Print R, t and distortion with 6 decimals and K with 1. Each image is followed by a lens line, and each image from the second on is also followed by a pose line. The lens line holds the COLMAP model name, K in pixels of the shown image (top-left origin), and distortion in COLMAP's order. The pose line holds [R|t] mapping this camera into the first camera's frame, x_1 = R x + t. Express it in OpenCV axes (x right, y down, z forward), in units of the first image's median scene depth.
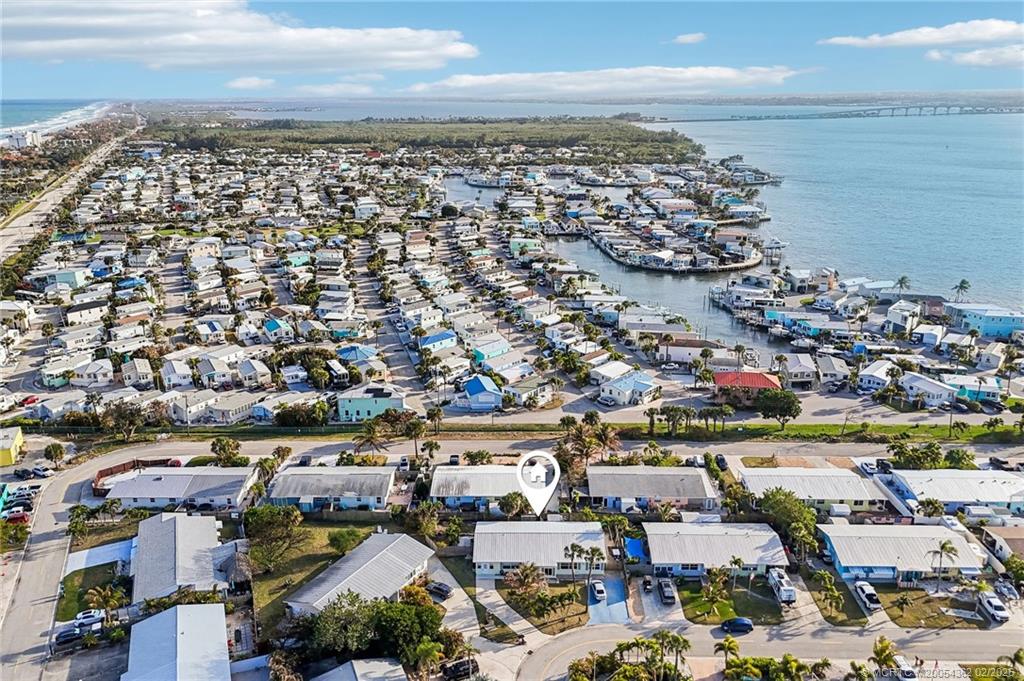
lens RADIAL K [[754.6, 0, 512.0], [0, 754.6, 340.5], [0, 0, 1]] dist [0.086056, -0.105682]
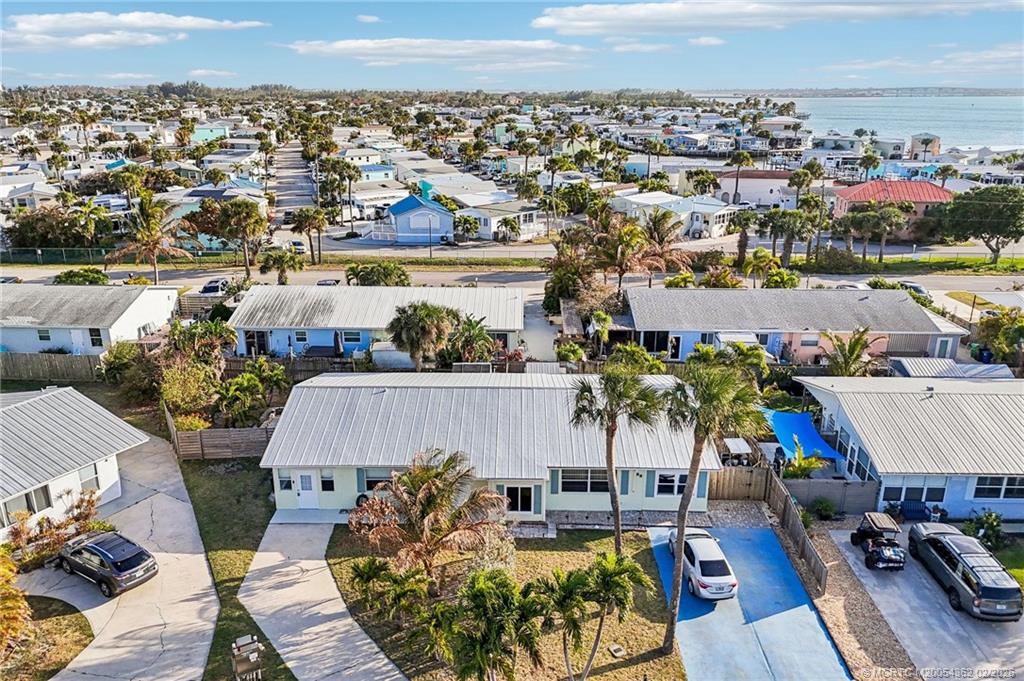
lens RADIAL K [[754.6, 0, 512.0], [0, 754.6, 340.5], [0, 0, 1]] dist [0.086056, -0.105682]
pose [[0.999963, 0.007602, 0.003941, 0.043481], [-0.007676, 0.999790, 0.019014, 0.237687], [-0.003795, -0.019043, 0.999811, 0.710680]]
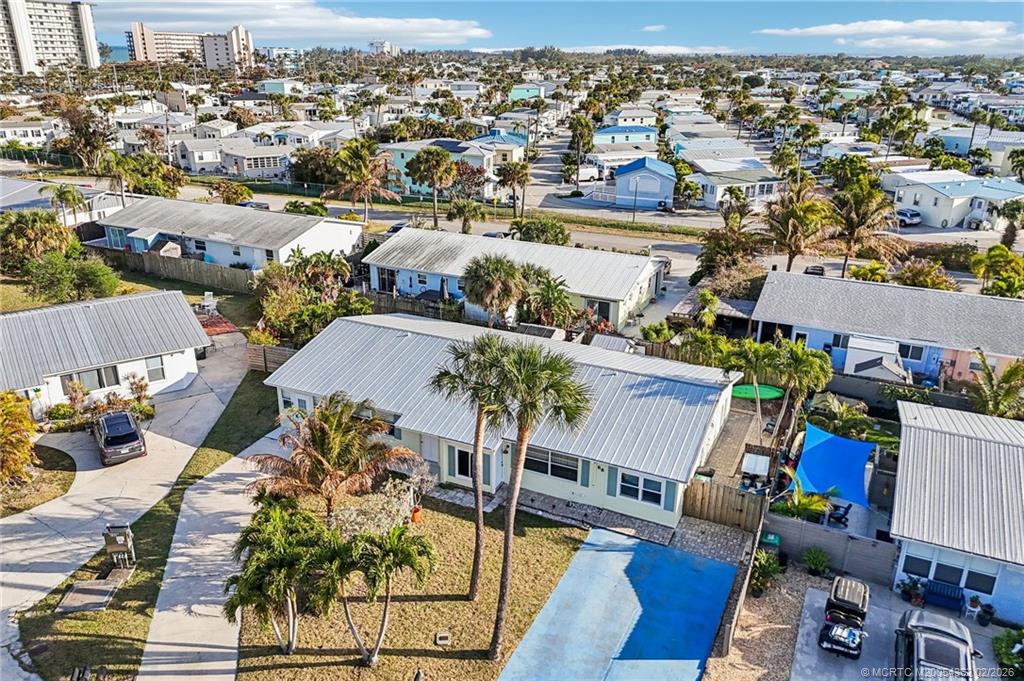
lens RADIAL K [[754.6, 0, 512.0], [0, 754.6, 340.5], [0, 0, 1]] dist [0.086056, -0.105682]
pose [[0.908428, 0.162084, -0.385341, 0.160428], [-0.137859, 0.986364, 0.089893, 0.232424], [0.394657, -0.028539, 0.918385, 0.754200]]
